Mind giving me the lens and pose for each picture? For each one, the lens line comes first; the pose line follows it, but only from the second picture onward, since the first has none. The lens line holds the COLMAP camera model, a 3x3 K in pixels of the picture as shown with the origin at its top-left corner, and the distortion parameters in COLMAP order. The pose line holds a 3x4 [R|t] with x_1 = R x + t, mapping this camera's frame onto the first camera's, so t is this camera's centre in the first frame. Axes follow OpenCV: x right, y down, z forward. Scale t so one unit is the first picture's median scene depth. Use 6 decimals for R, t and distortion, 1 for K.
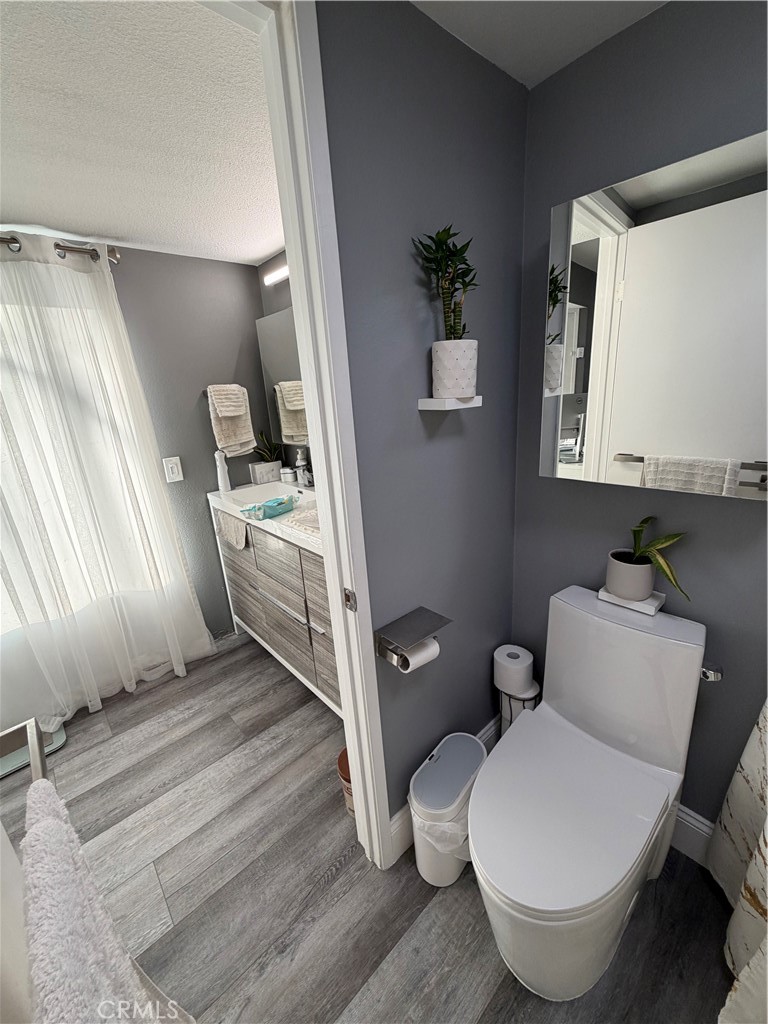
lens RADIAL K [[408.8, 0, 382.0], [0, 408.8, 510.0], [0, 0, 1]] dist [-0.000269, 0.000595]
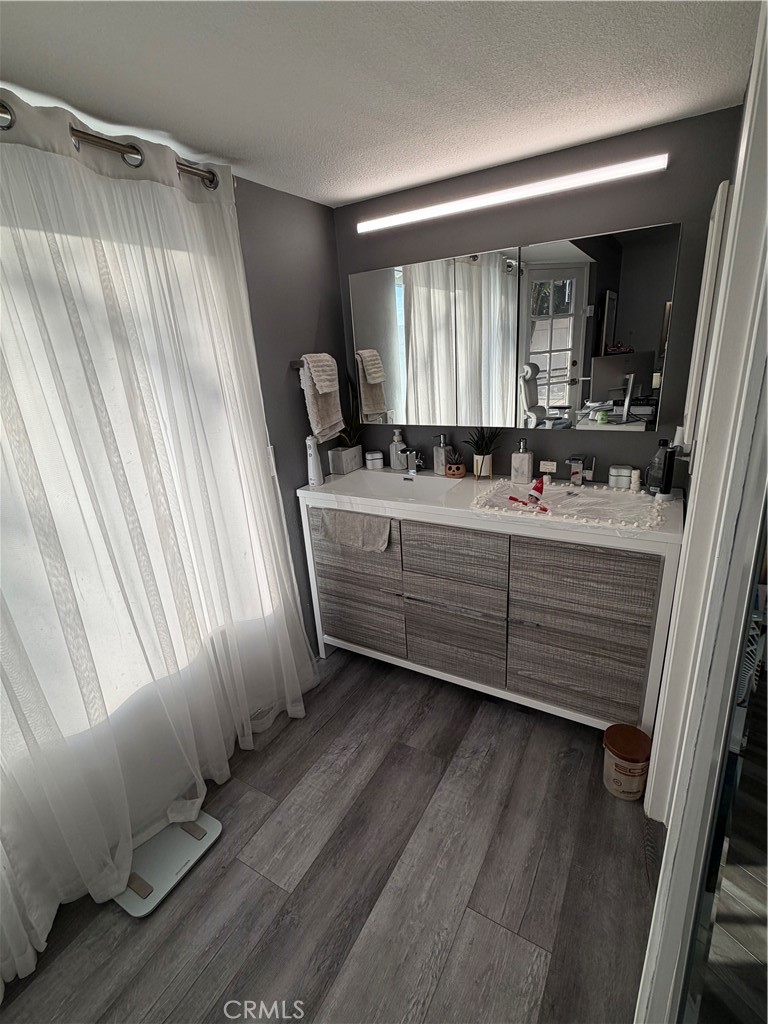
lens RADIAL K [[473.6, 0, 385.9], [0, 473.6, 511.8], [0, 0, 1]] dist [-0.002281, -0.000077]
pose [[0.953200, -0.097084, 0.286330, -0.641342], [0.091001, 0.995253, 0.034506, -0.016355], [-0.288320, -0.006835, 0.957510, 0.065897]]
